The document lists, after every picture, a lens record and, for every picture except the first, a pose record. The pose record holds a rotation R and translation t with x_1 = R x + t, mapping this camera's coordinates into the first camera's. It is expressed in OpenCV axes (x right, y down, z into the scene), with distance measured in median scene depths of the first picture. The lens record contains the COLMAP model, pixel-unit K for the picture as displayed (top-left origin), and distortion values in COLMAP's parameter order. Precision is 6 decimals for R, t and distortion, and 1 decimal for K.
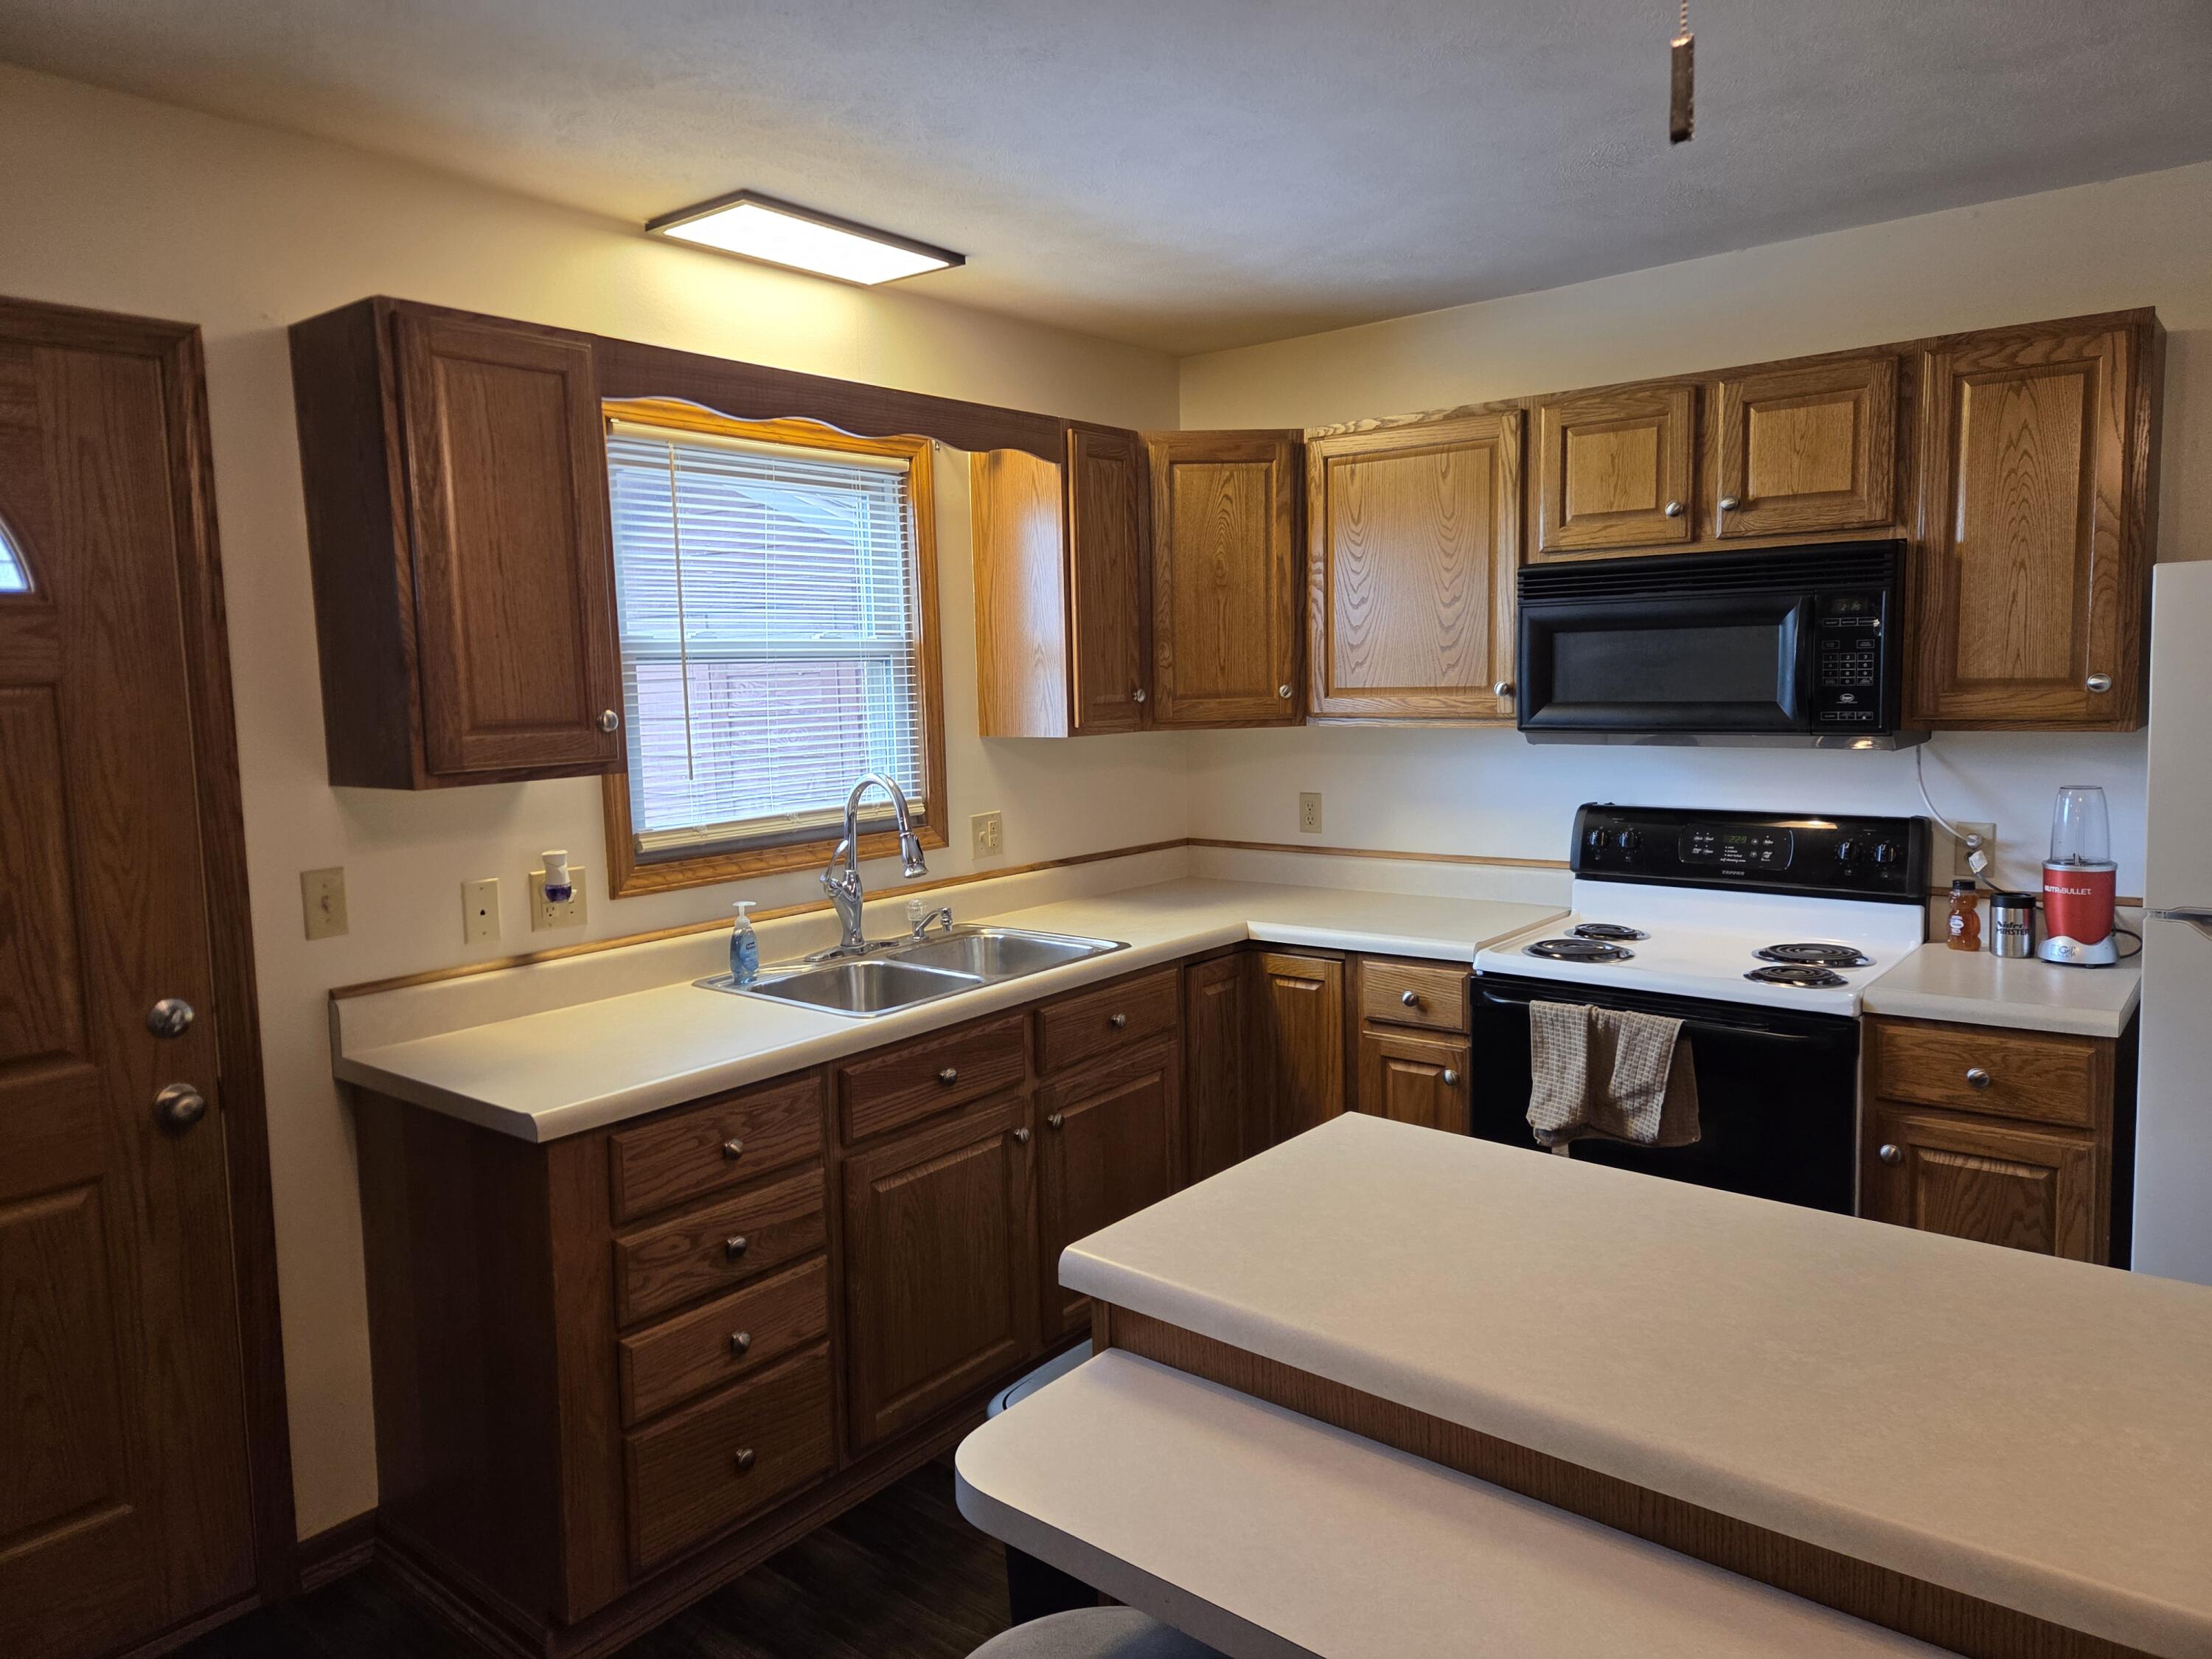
lens RADIAL K [[1476.4, 0, 1089.5], [0, 1476.4, 815.6], [0, 0, 1]] dist [0.044615, -0.023545]
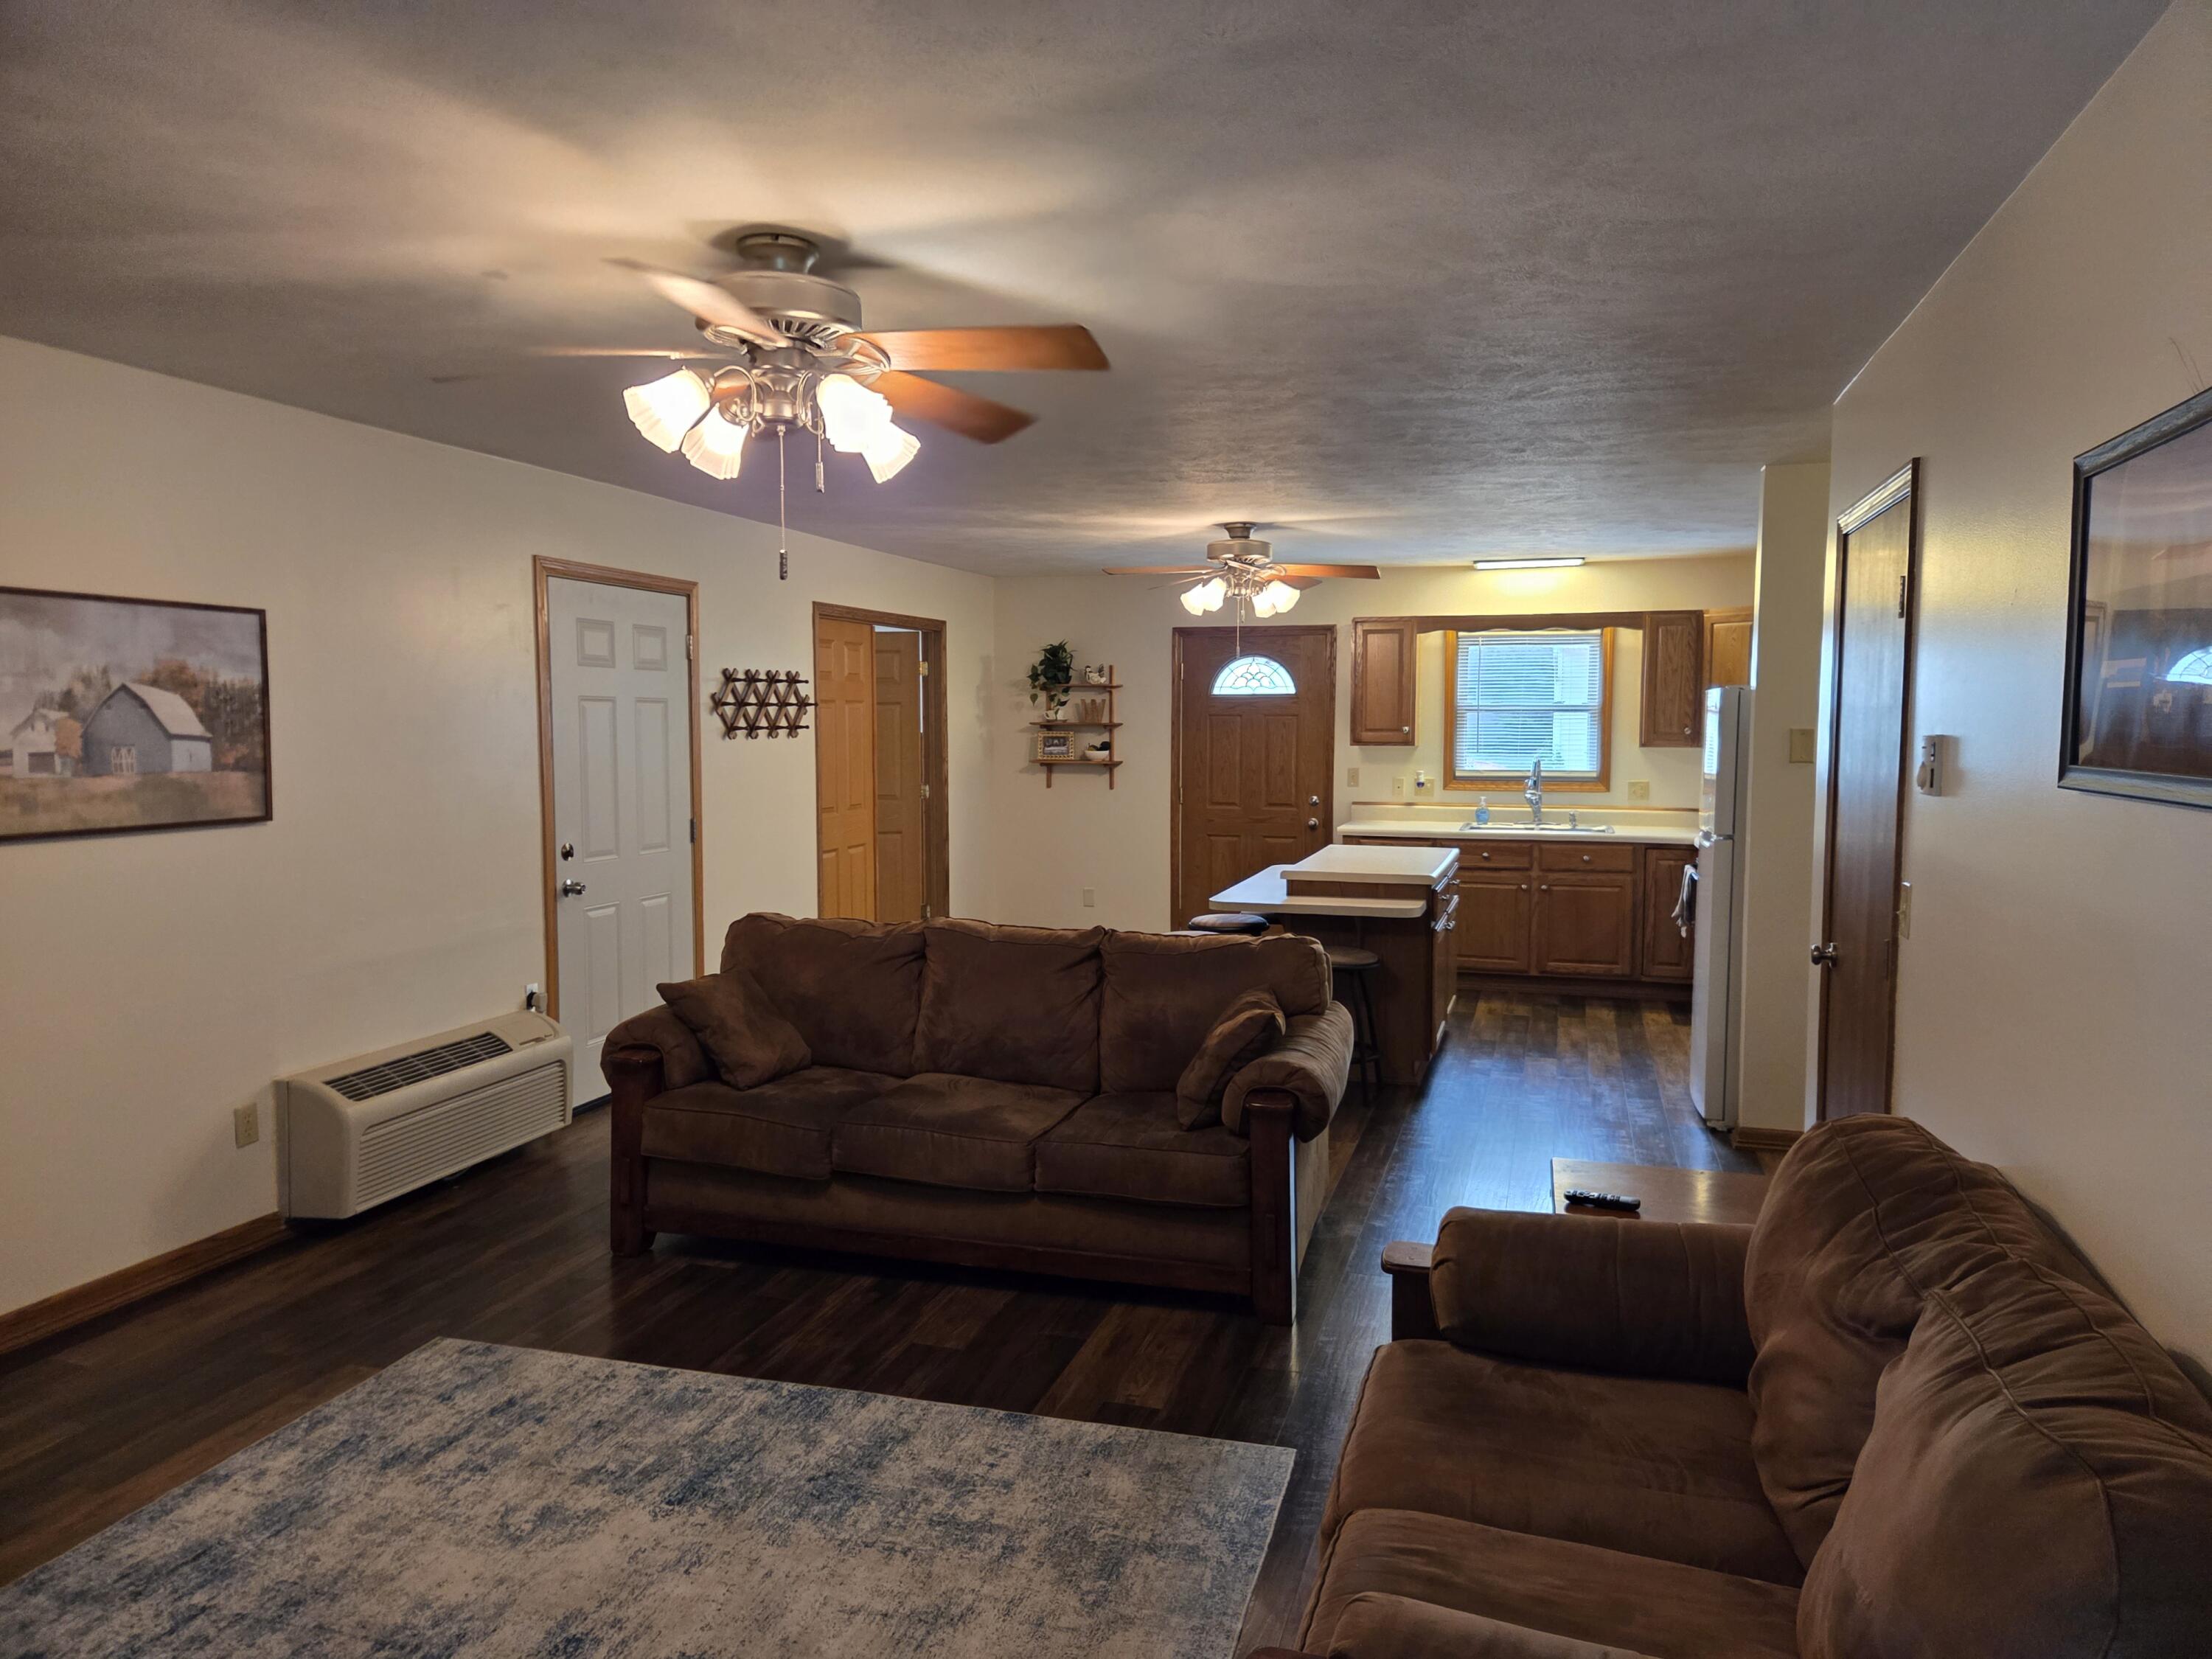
lens RADIAL K [[1476.4, 0, 1097.8], [0, 1476.4, 828.5], [0, 0, 1]] dist [0.044615, -0.023545]
pose [[0.356645, 0.099612, -0.928914, 2.209731], [-0.102731, 0.992451, 0.066983, 0.004357], [0.928575, 0.071539, 0.364186, -0.738434]]
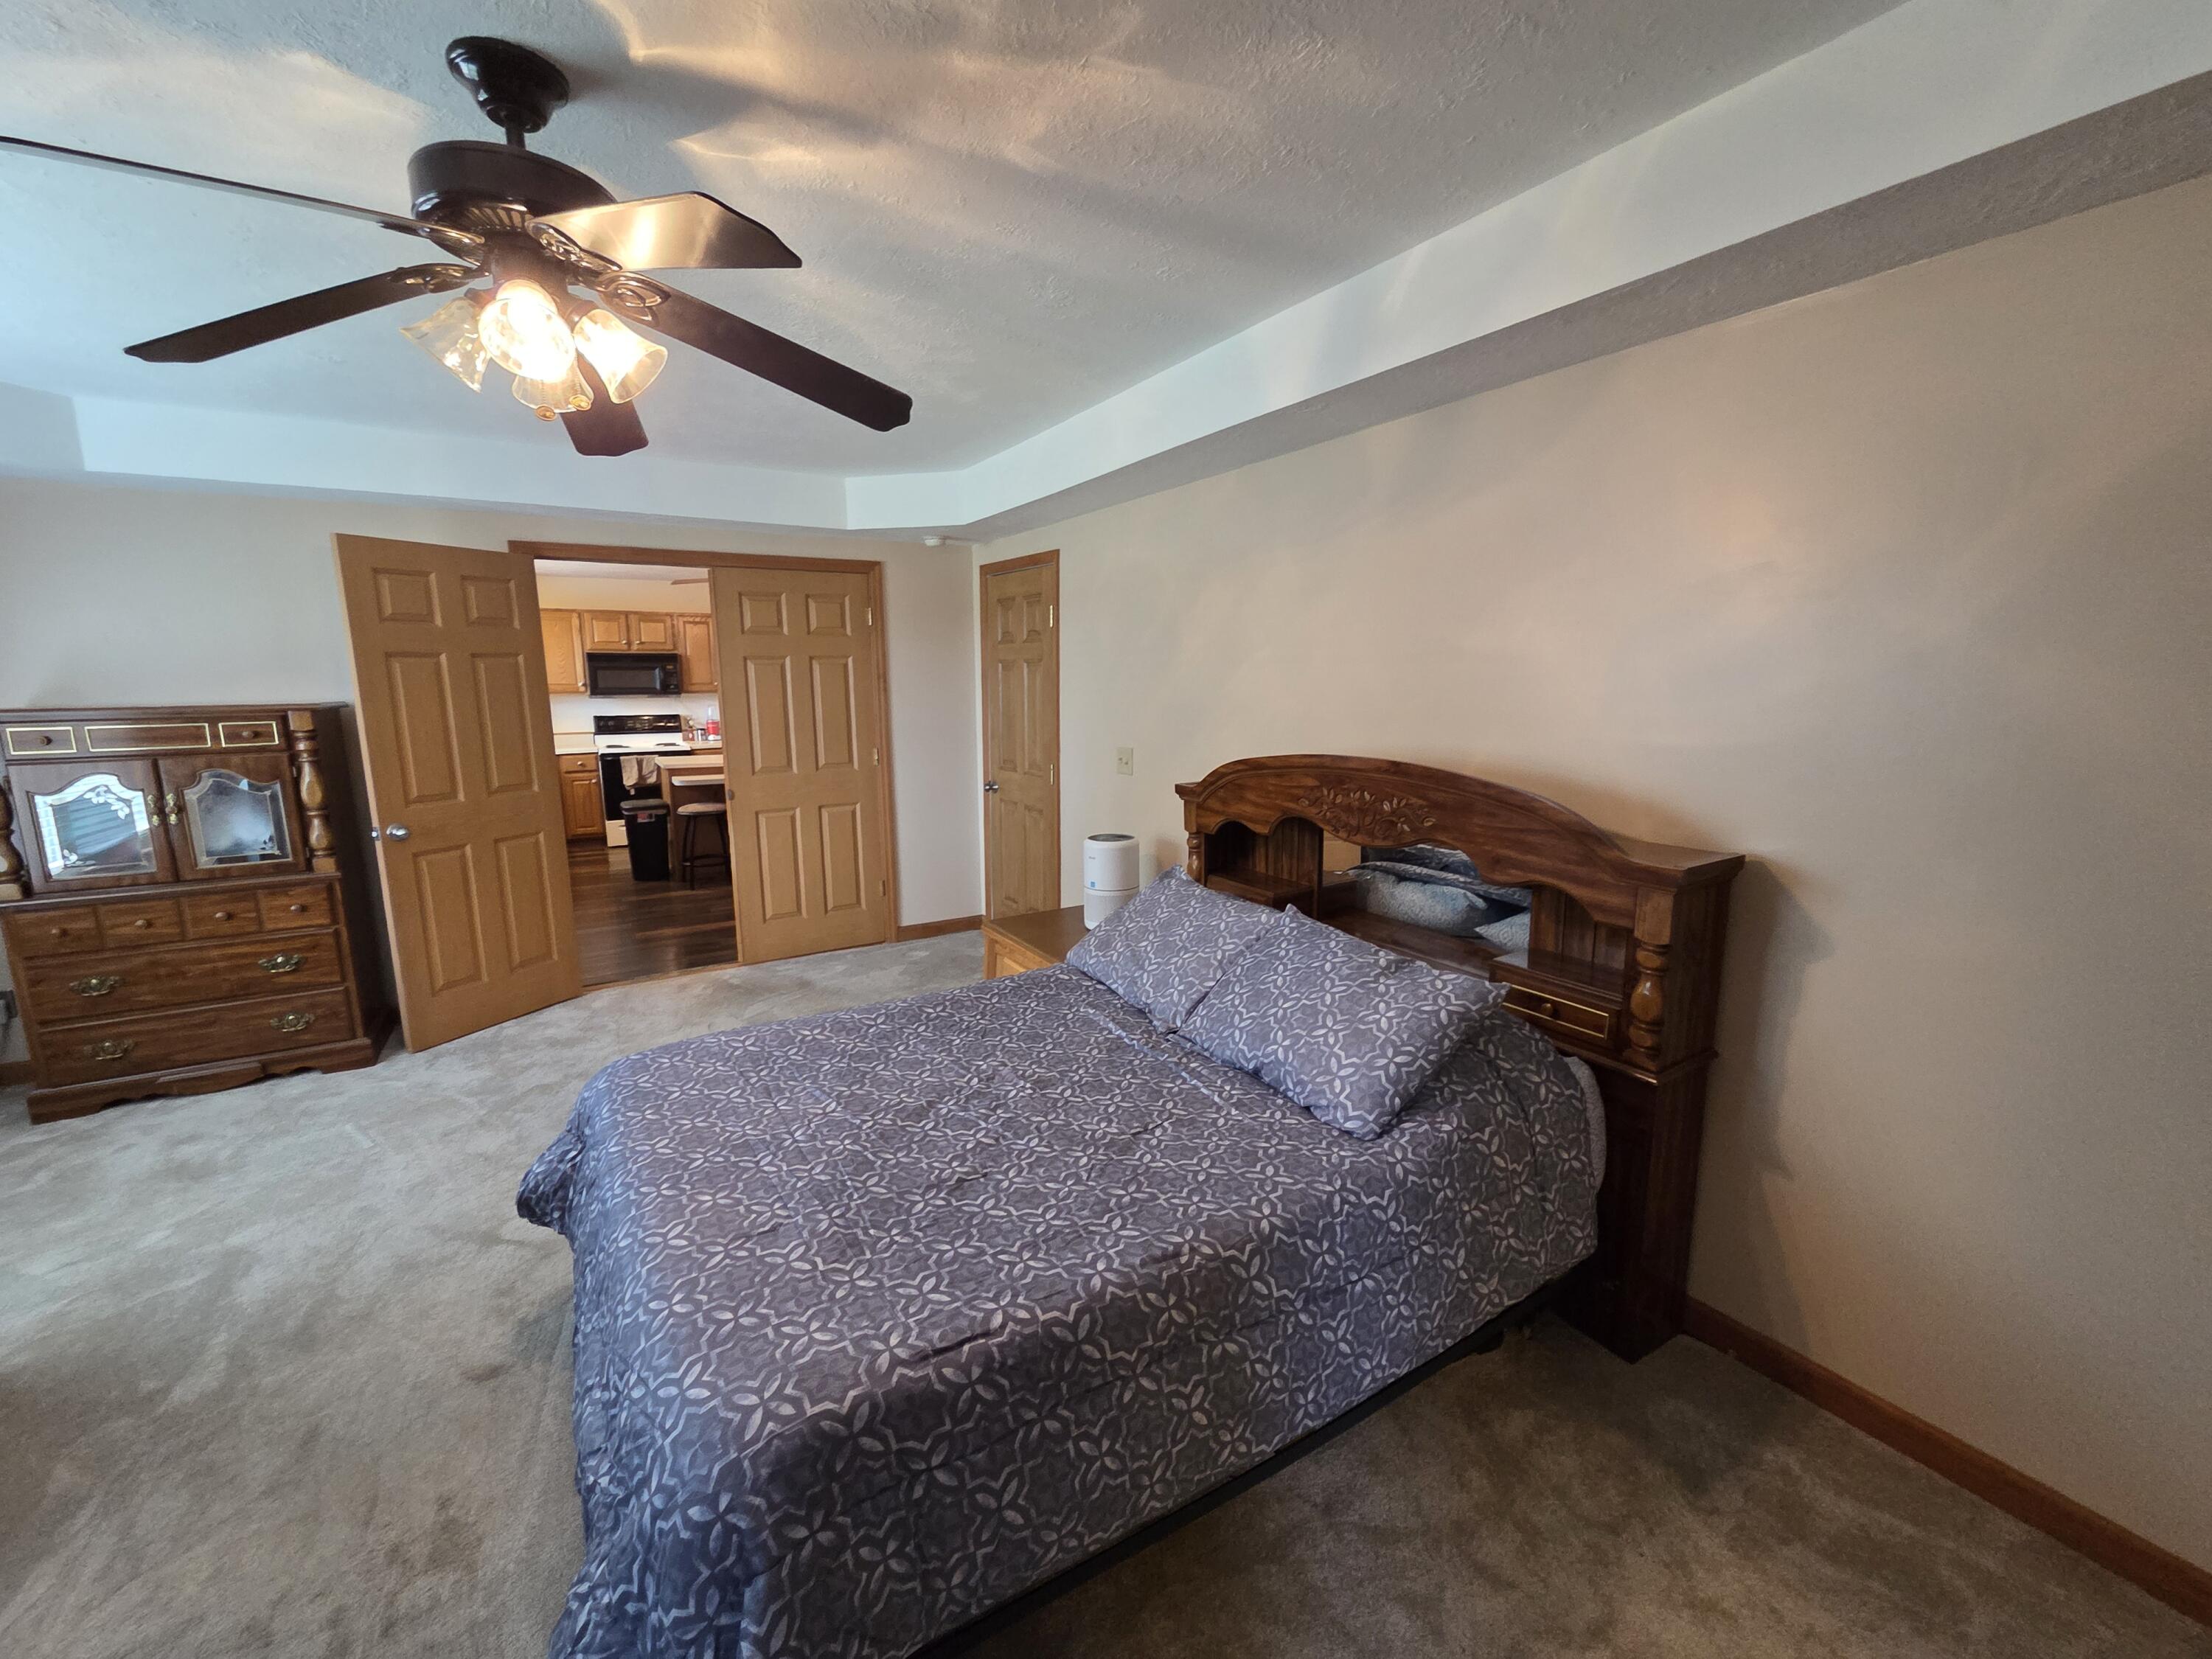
lens RADIAL K [[908.3, 0, 1099.7], [0, 908.3, 837.5], [0, 0, 1]] dist [-0.000571, 0.002081]
pose [[0.333492, -0.139515, 0.932373, -1.771847], [0.089375, 0.989214, 0.116053, 0.179515], [-0.938507, 0.044629, 0.342364, -1.225044]]
